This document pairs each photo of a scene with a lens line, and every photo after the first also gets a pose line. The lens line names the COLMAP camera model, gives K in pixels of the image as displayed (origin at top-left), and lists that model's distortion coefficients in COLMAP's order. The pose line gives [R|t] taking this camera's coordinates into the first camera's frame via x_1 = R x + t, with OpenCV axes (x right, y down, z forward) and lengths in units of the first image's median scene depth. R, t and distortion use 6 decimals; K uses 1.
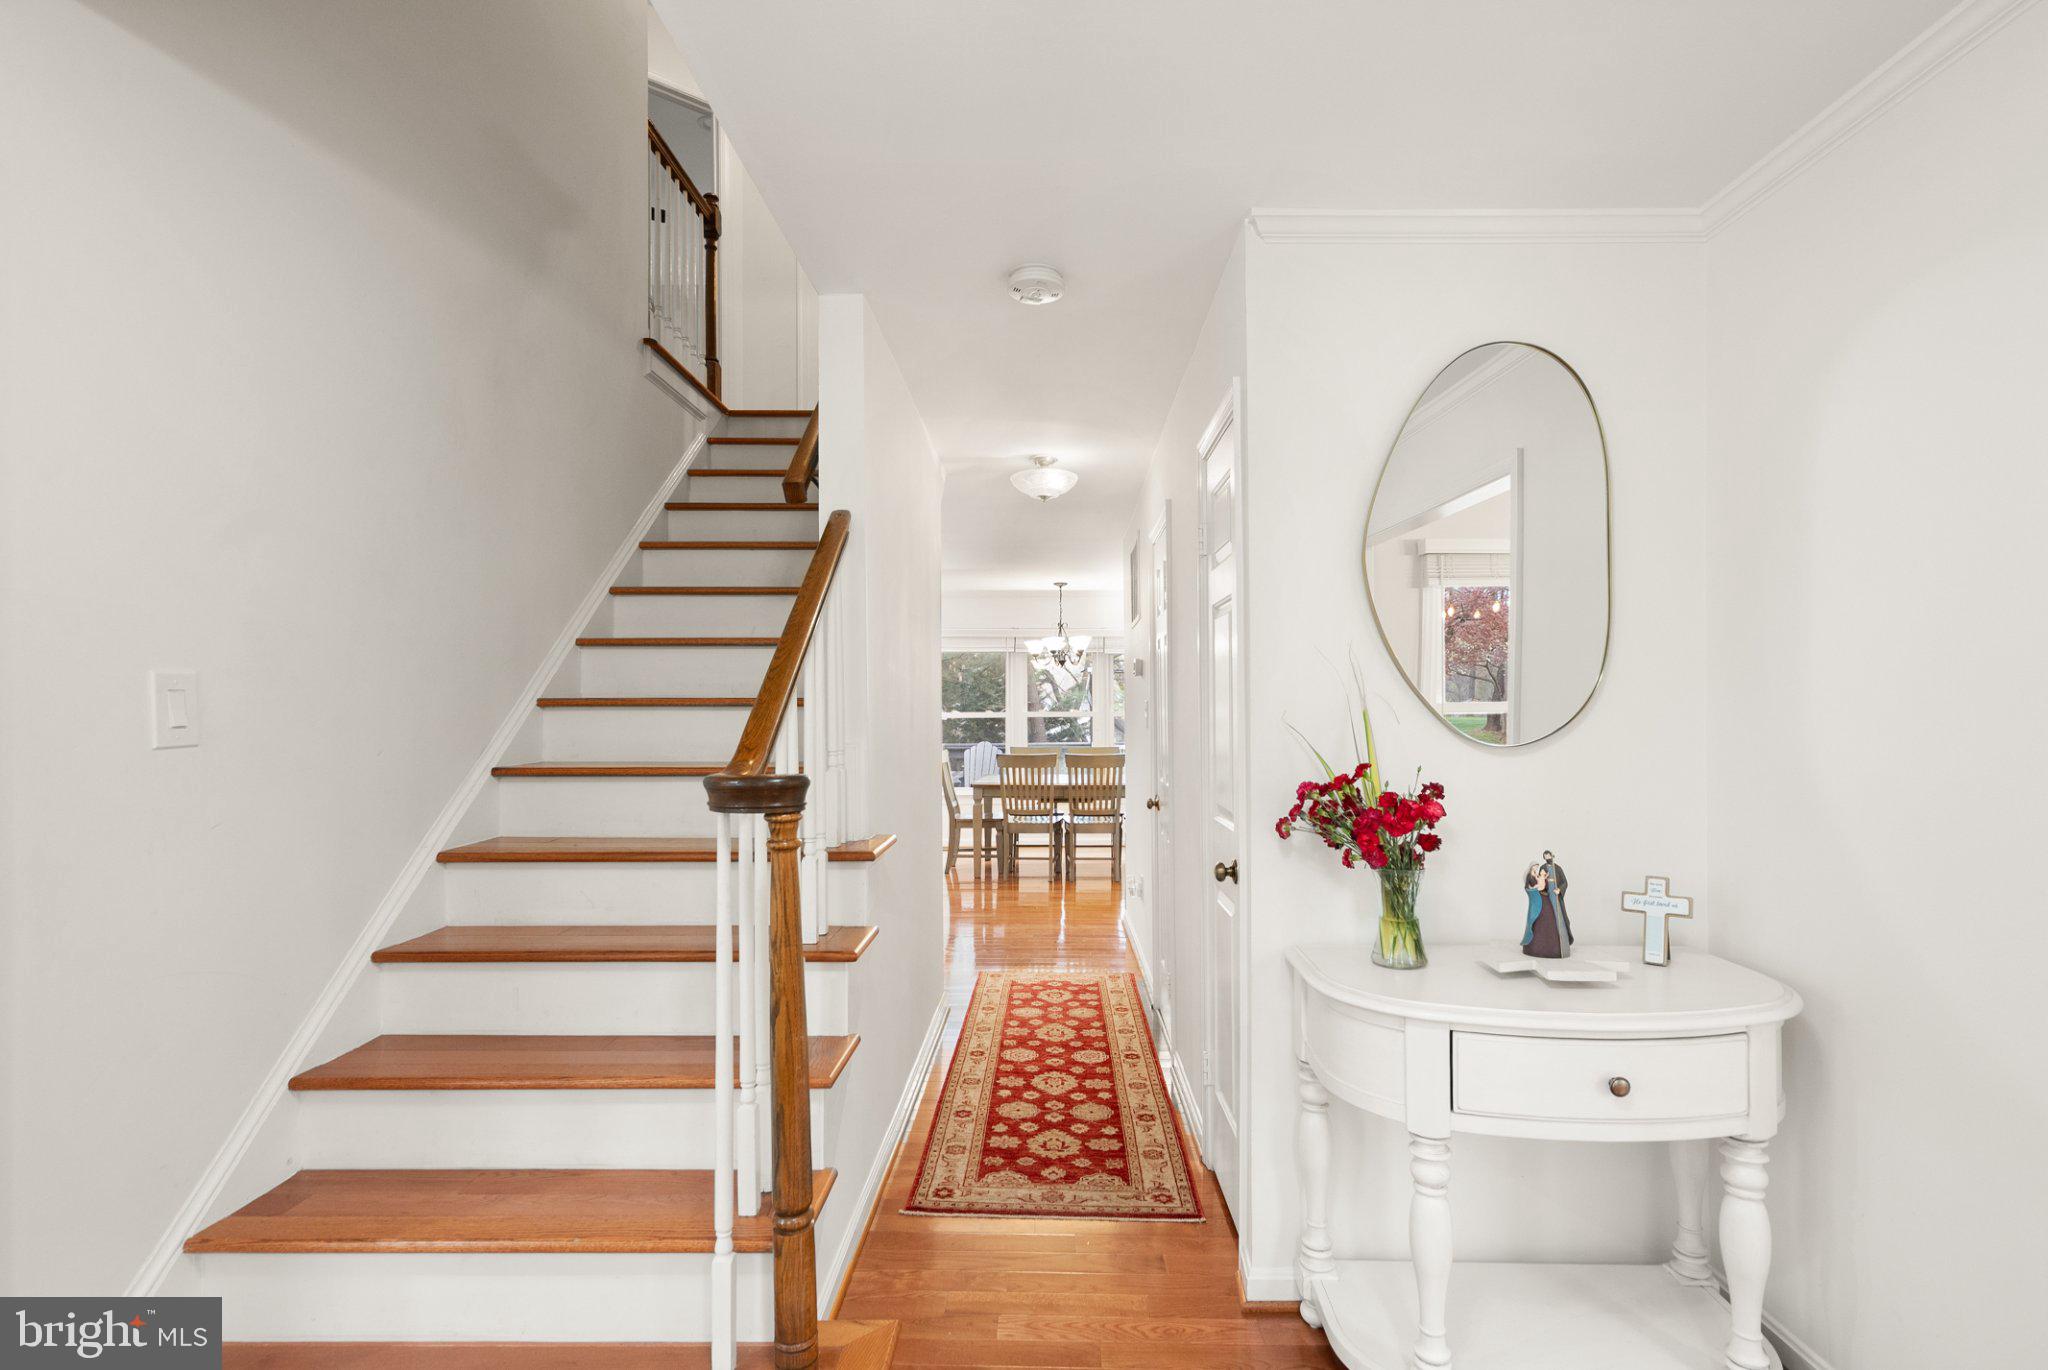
lens RADIAL K [[952.9, 0, 1039.0], [0, 952.9, 713.3], [0, 0, 1]] dist [-0.005528, 0.002762]
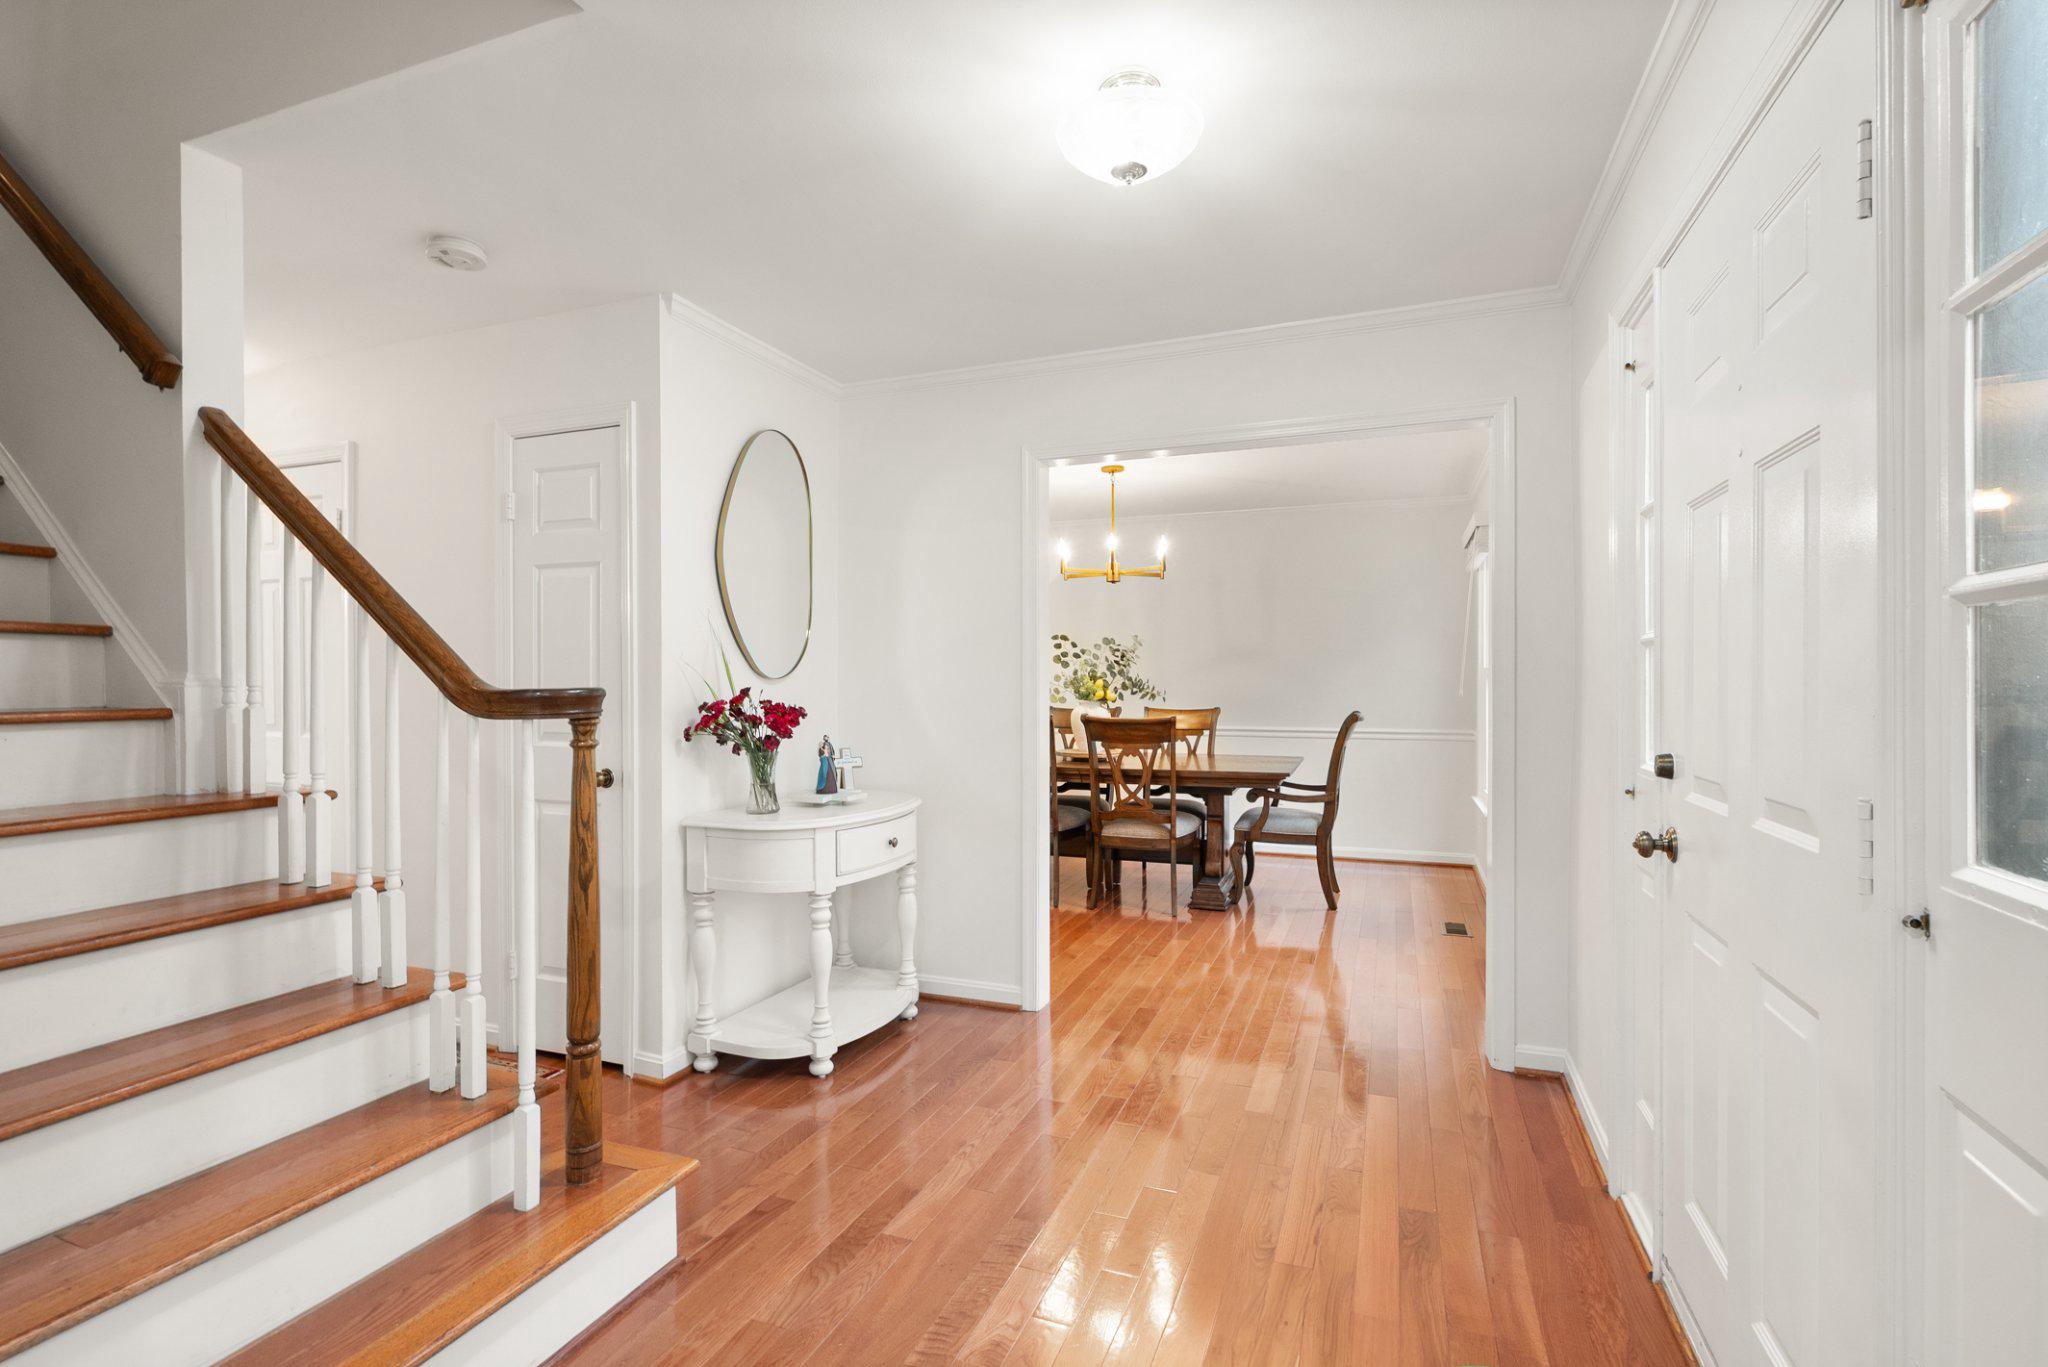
lens RADIAL K [[952.9, 0, 1024.3], [0, 952.9, 672.3], [0, 0, 1]] dist [-0.005528, 0.002762]
pose [[0.353940, 0.011927, 0.935192, -1.000030], [-0.002351, 0.999927, -0.011863, 0.047690], [-0.935265, 0.002000, 0.353942, 0.023445]]
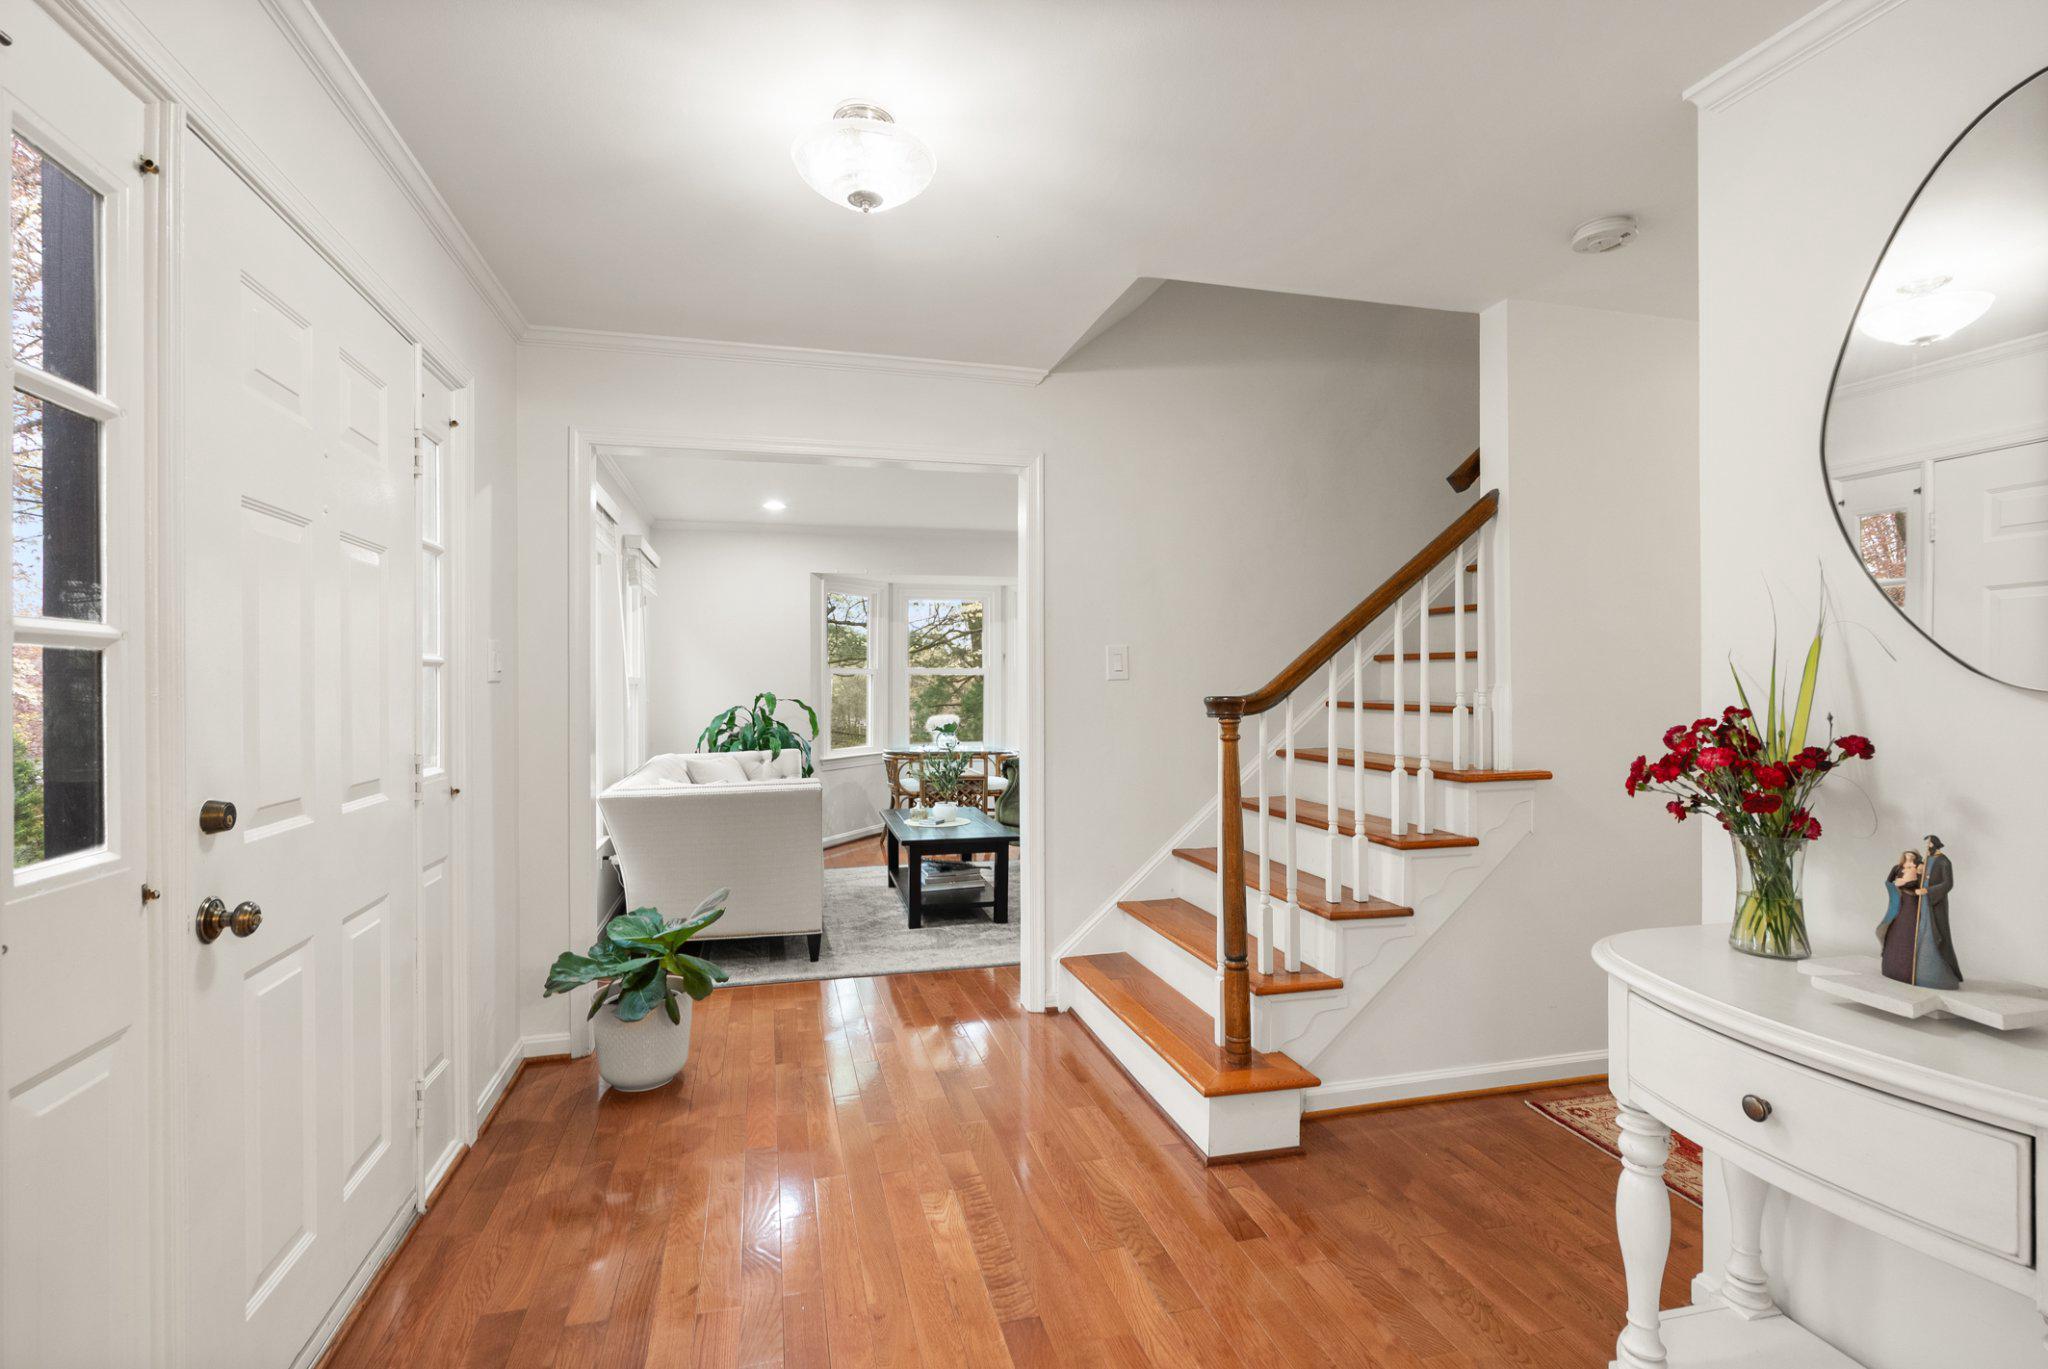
lens RADIAL K [[952.9, 0, 1020.4], [0, 952.9, 682.7], [0, 0, 1]] dist [-0.005528, 0.002762]
pose [[0.252310, 0.001865, -0.967645, 1.030936], [-0.001474, 0.999998, 0.001543, 0.033533], [0.967645, 0.001037, 0.252312, 0.177485]]
